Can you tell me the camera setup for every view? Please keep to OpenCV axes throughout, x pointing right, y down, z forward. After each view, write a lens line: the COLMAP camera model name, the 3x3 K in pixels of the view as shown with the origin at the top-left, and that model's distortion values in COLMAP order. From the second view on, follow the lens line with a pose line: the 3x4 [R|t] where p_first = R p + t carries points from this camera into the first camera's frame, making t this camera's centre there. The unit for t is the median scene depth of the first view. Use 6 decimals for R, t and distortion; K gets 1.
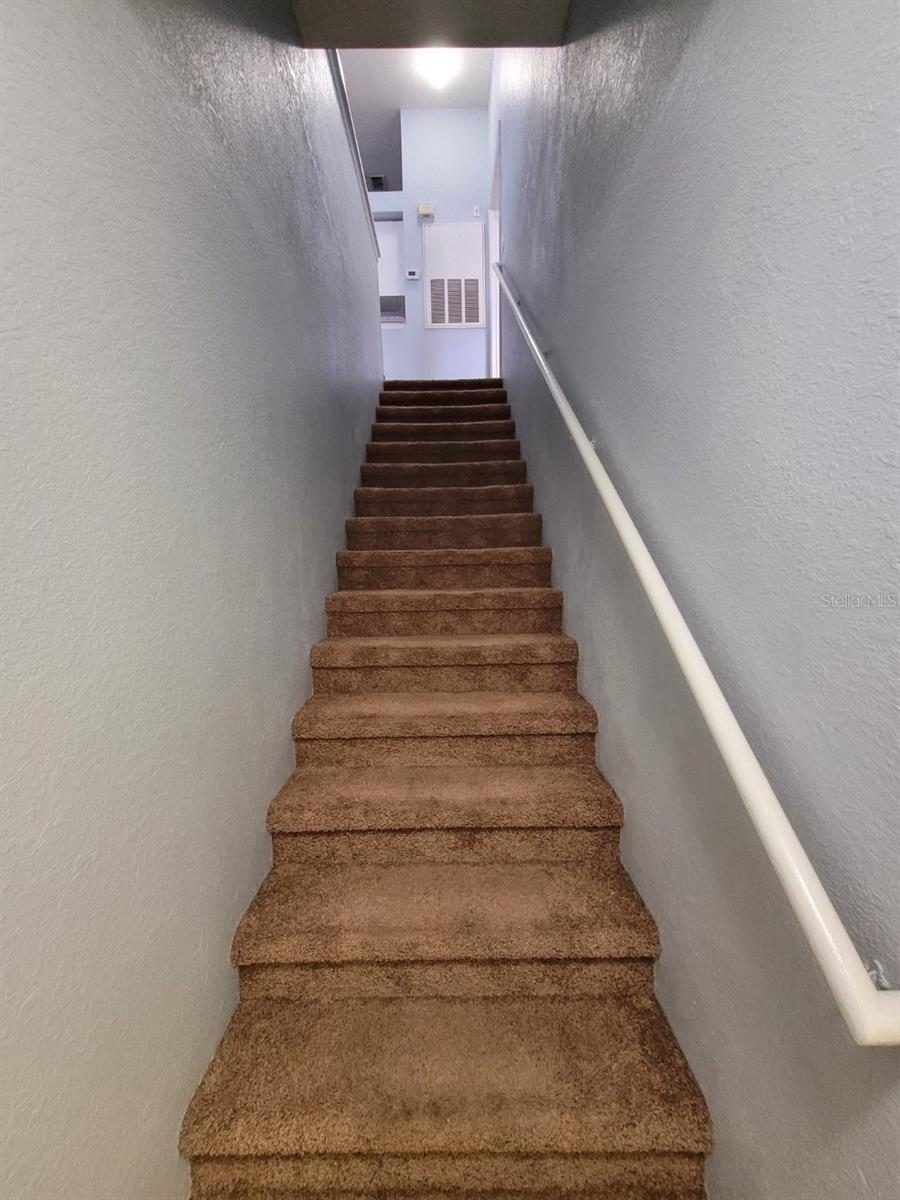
lens RADIAL K [[478.7, 0, 447.3], [0, 478.7, 597.4], [0, 0, 1]] dist [0.000431, -0.000073]
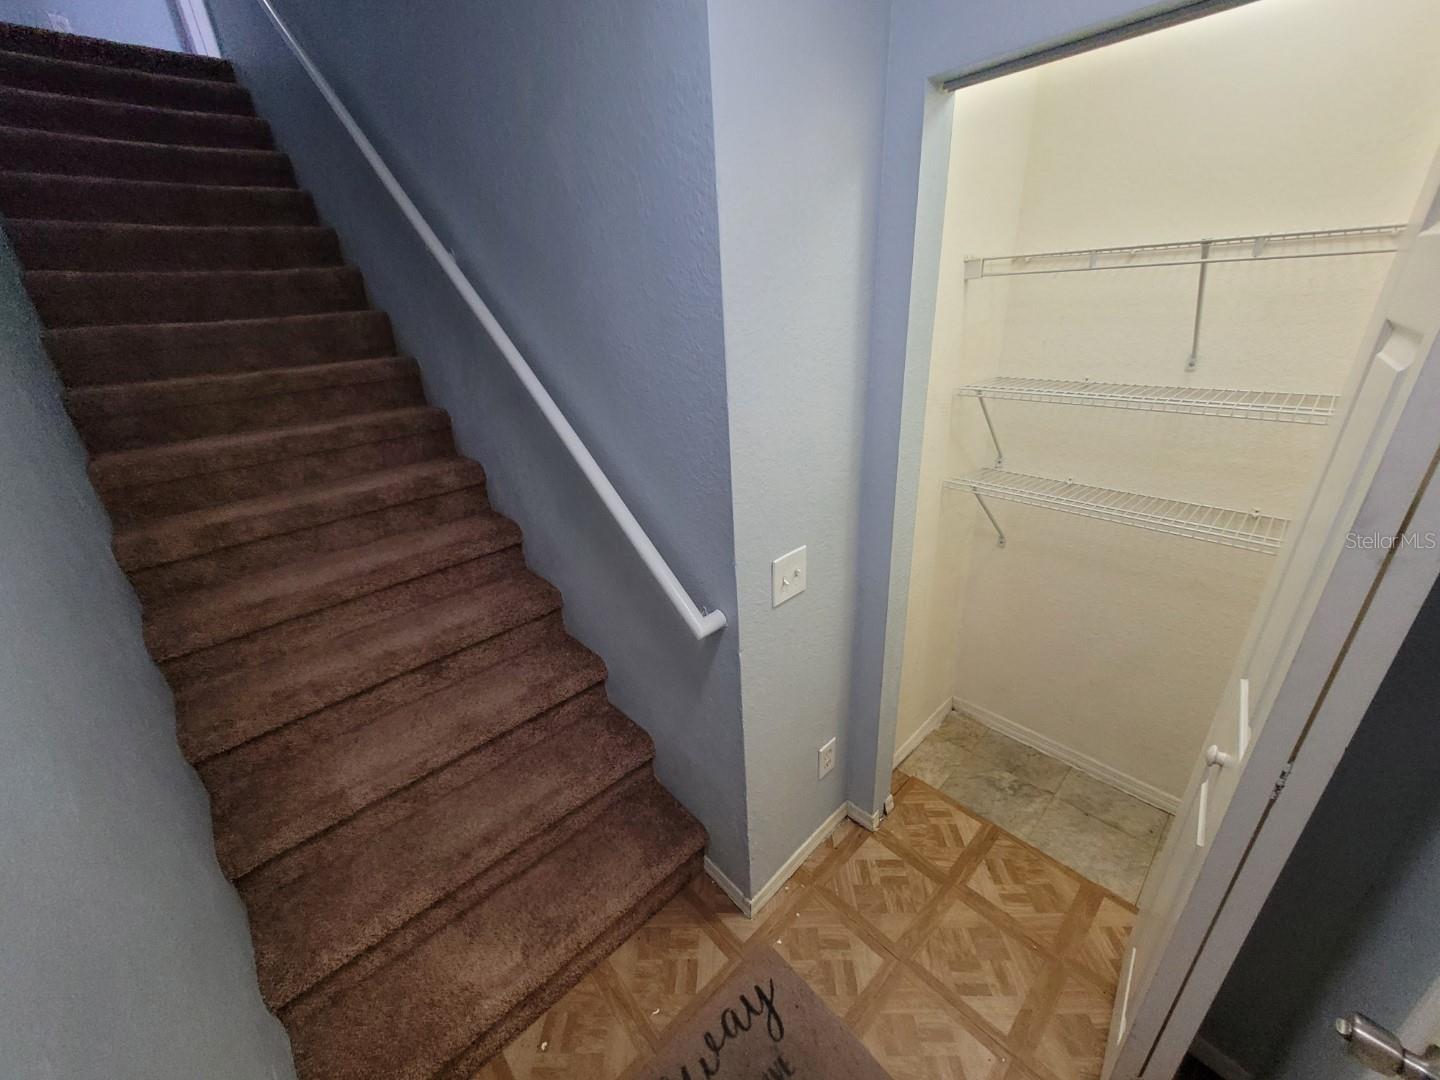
lens RADIAL K [[574.5, 0, 709.5], [0, 574.5, 537.3], [0, 0, 1]] dist [0.000431, -0.000073]
pose [[0.742708, -0.288690, 0.604188, -0.169966], [0.108800, 0.942327, 0.316515, -0.104298], [-0.660718, -0.169342, 0.731283, -0.264935]]
